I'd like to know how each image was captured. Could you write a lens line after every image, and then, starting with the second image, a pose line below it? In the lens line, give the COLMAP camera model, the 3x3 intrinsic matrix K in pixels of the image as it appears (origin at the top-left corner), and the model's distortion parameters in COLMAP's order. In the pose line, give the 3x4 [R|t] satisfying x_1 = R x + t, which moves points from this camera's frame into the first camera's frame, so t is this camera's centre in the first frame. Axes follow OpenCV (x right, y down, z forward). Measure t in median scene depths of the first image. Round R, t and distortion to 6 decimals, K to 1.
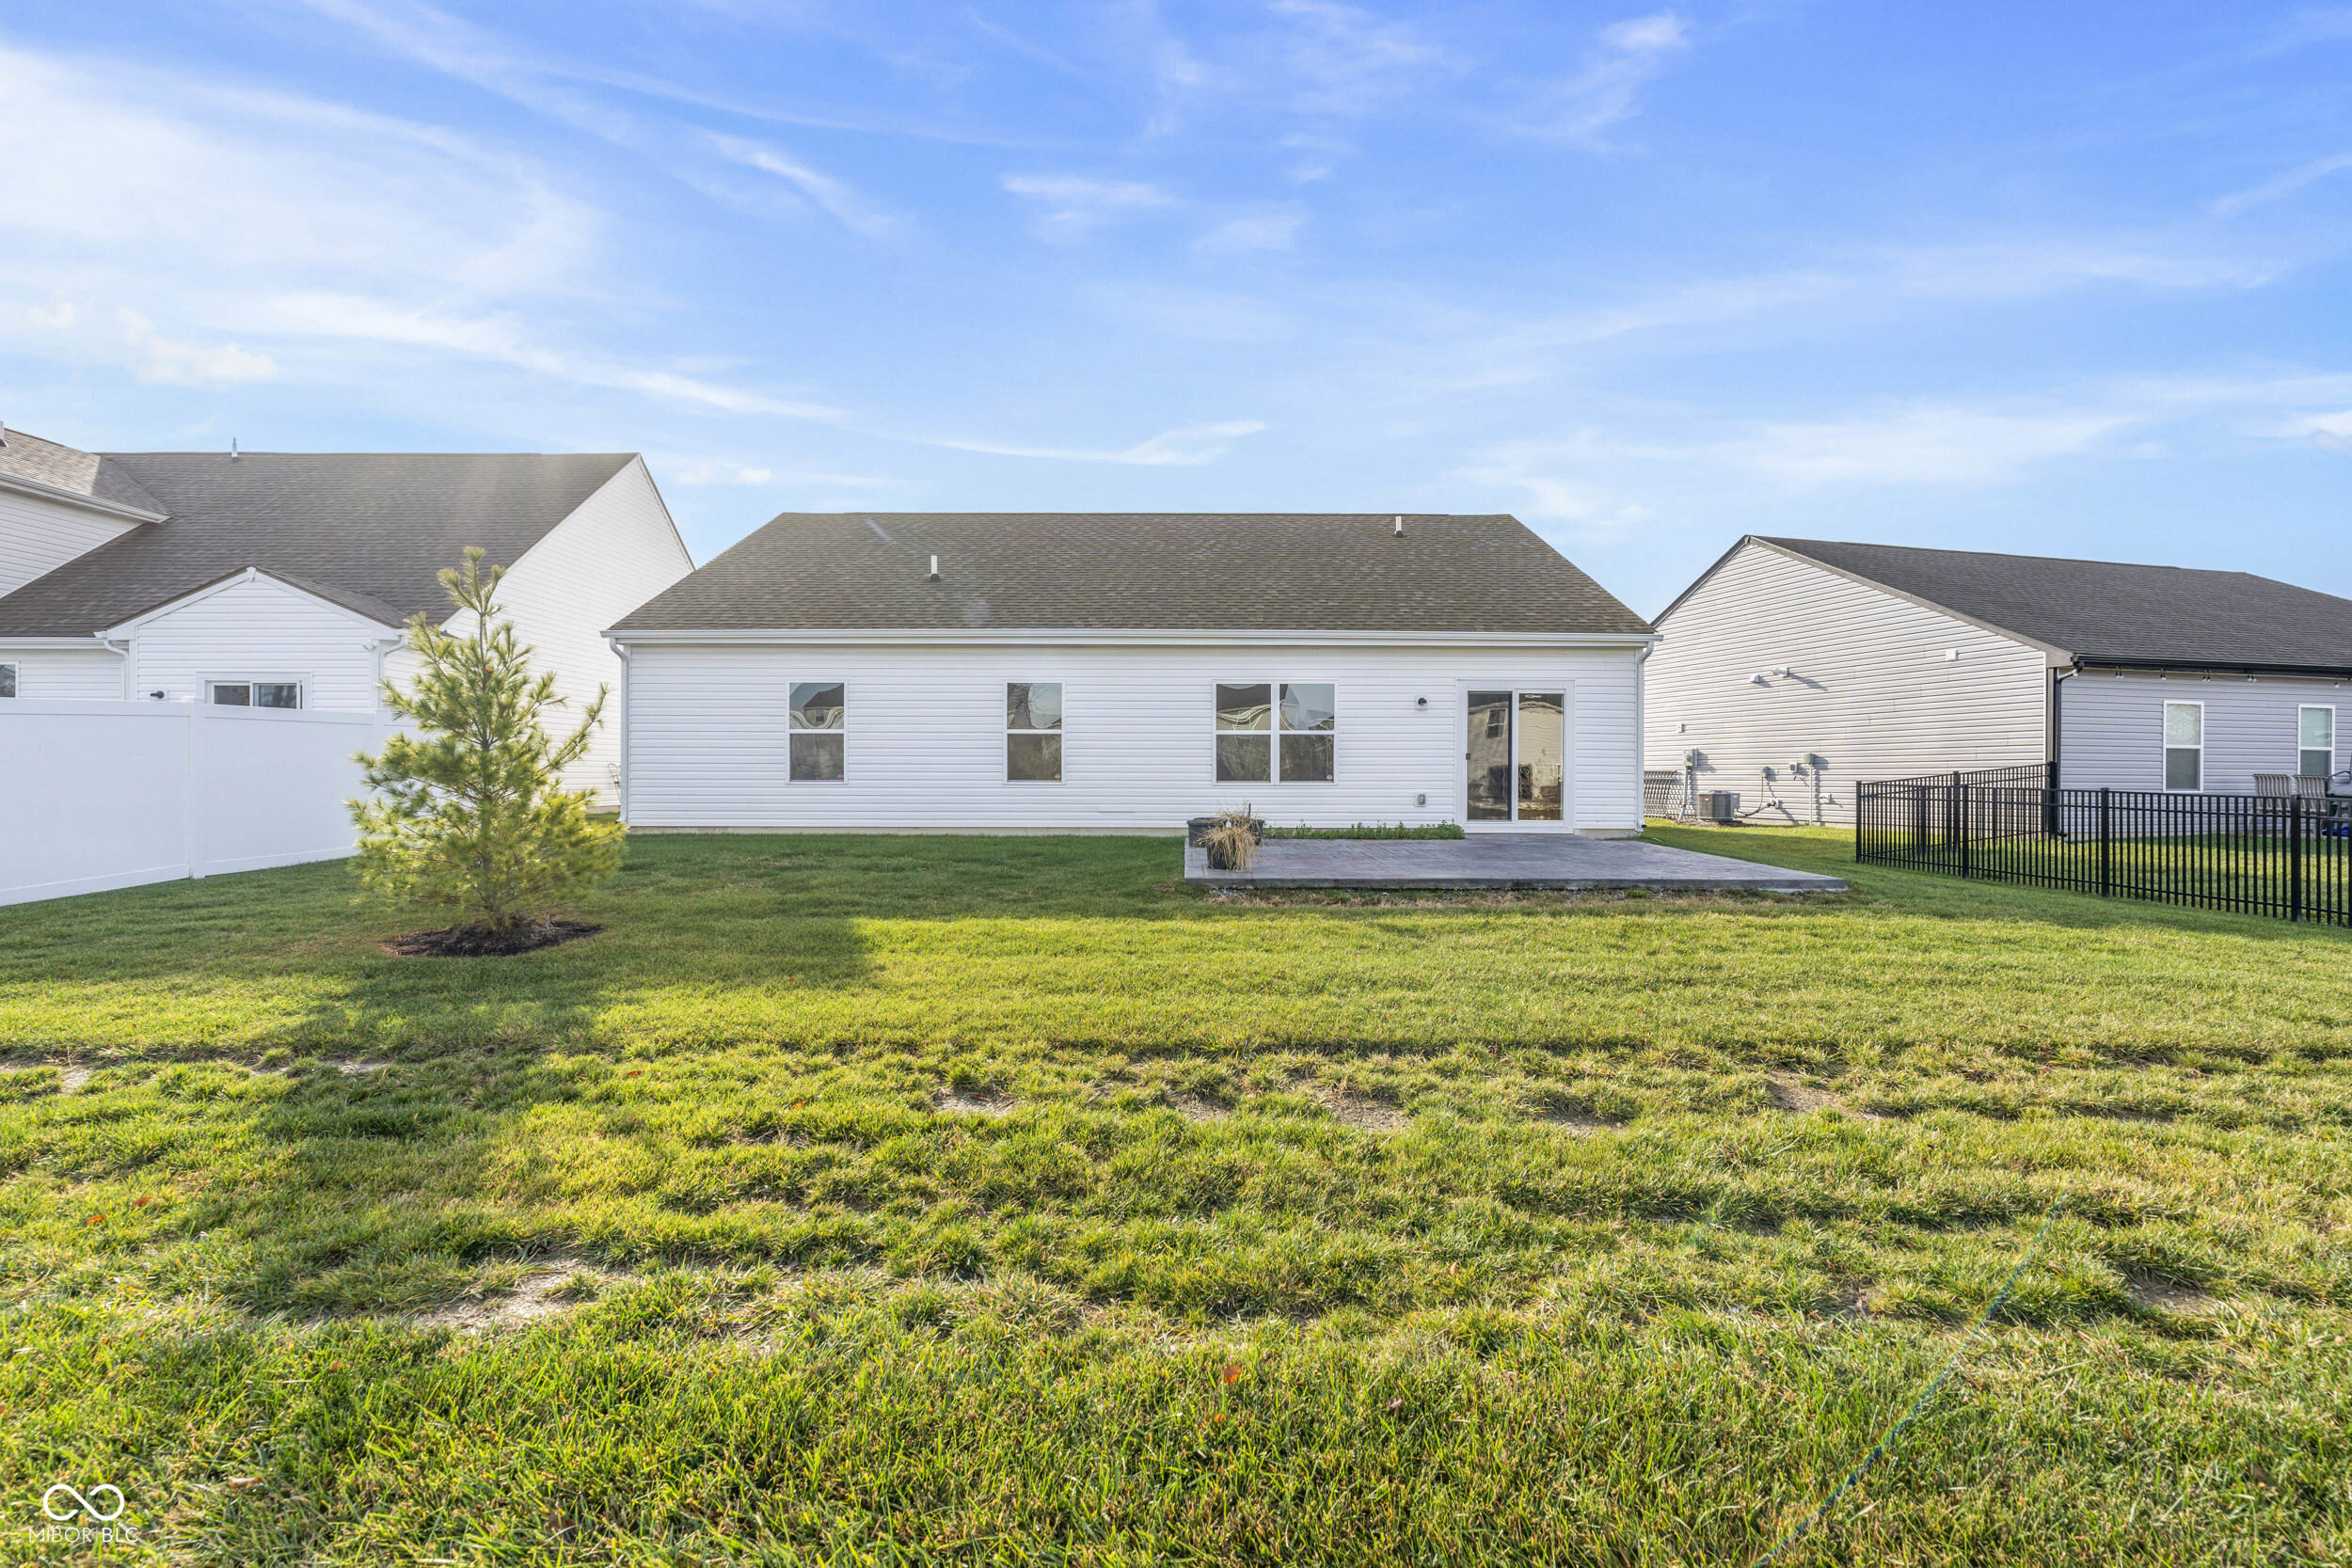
lens RADIAL K [[1073.9, 0, 1167.5], [0, 1073.9, 788.2], [0, 0, 1]] dist [-0.004114, 0.000985]
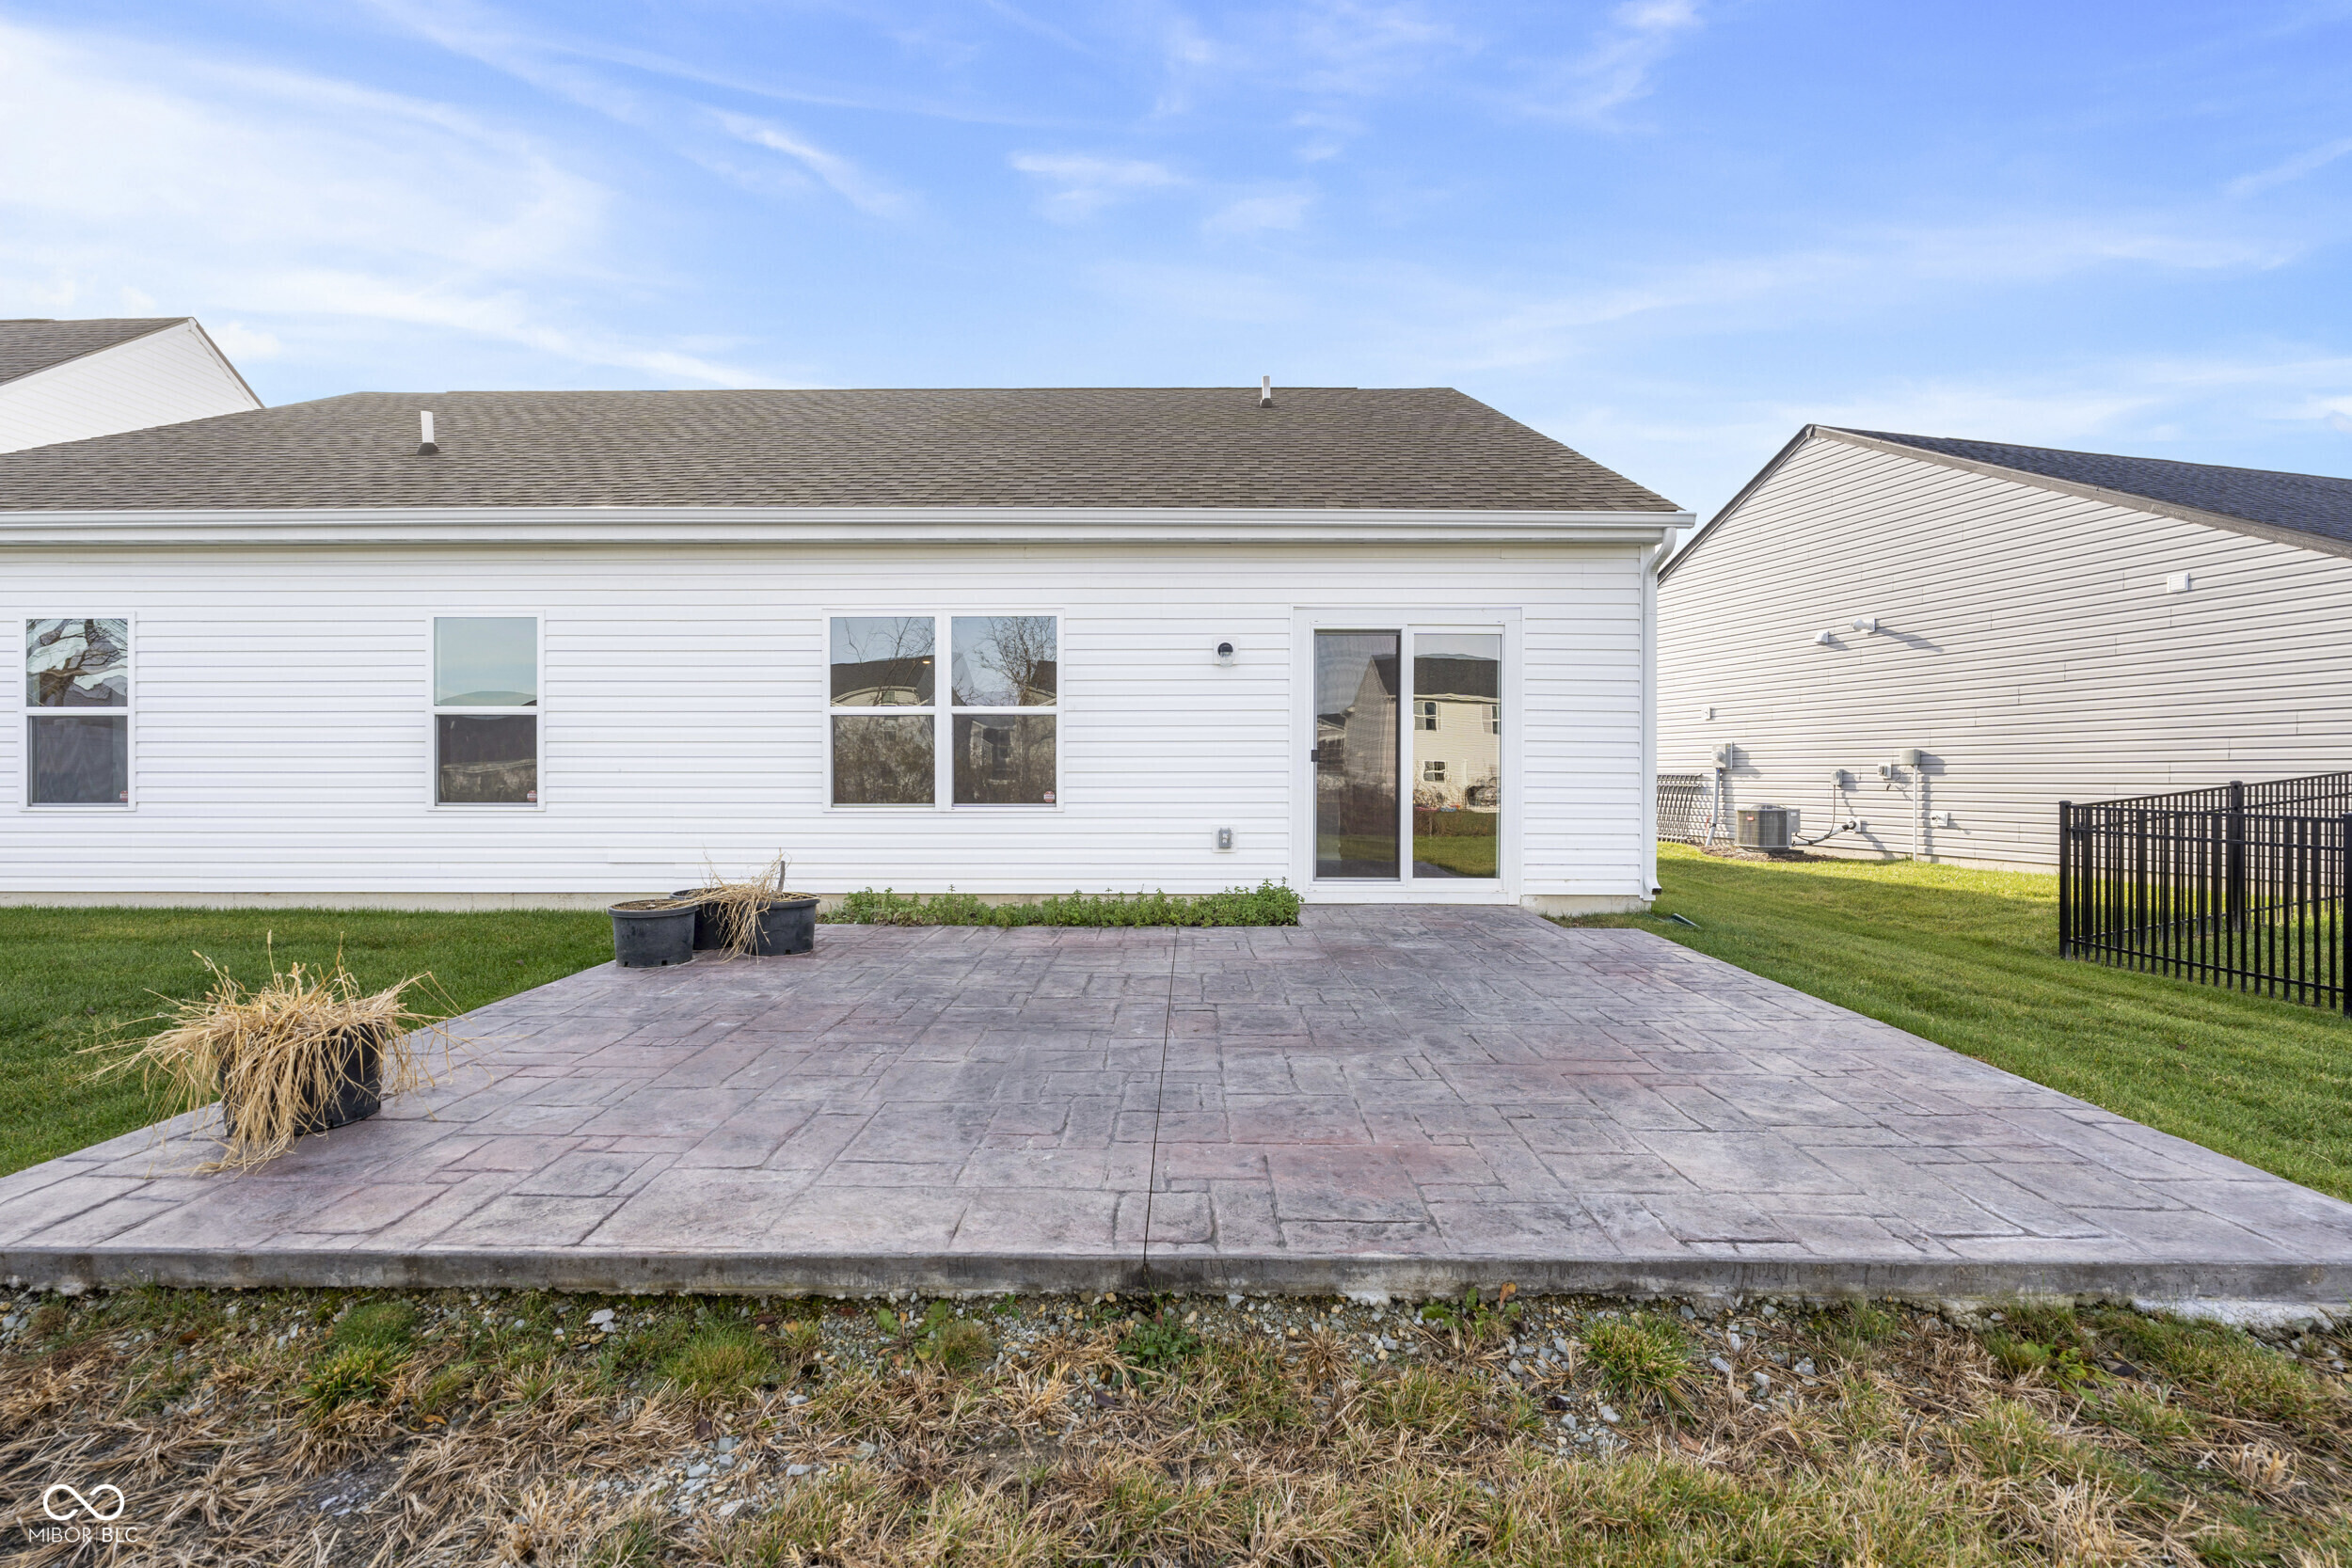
lens RADIAL K [[1073.9, 0, 1186.3], [0, 1073.9, 770.9], [0, 0, 1]] dist [-0.004114, 0.000985]
pose [[0.999980, 0.002133, 0.005990, 0.157231], [-0.002125, 0.999997, -0.001306, -0.016532], [-0.005993, 0.001293, 0.999981, 0.351982]]
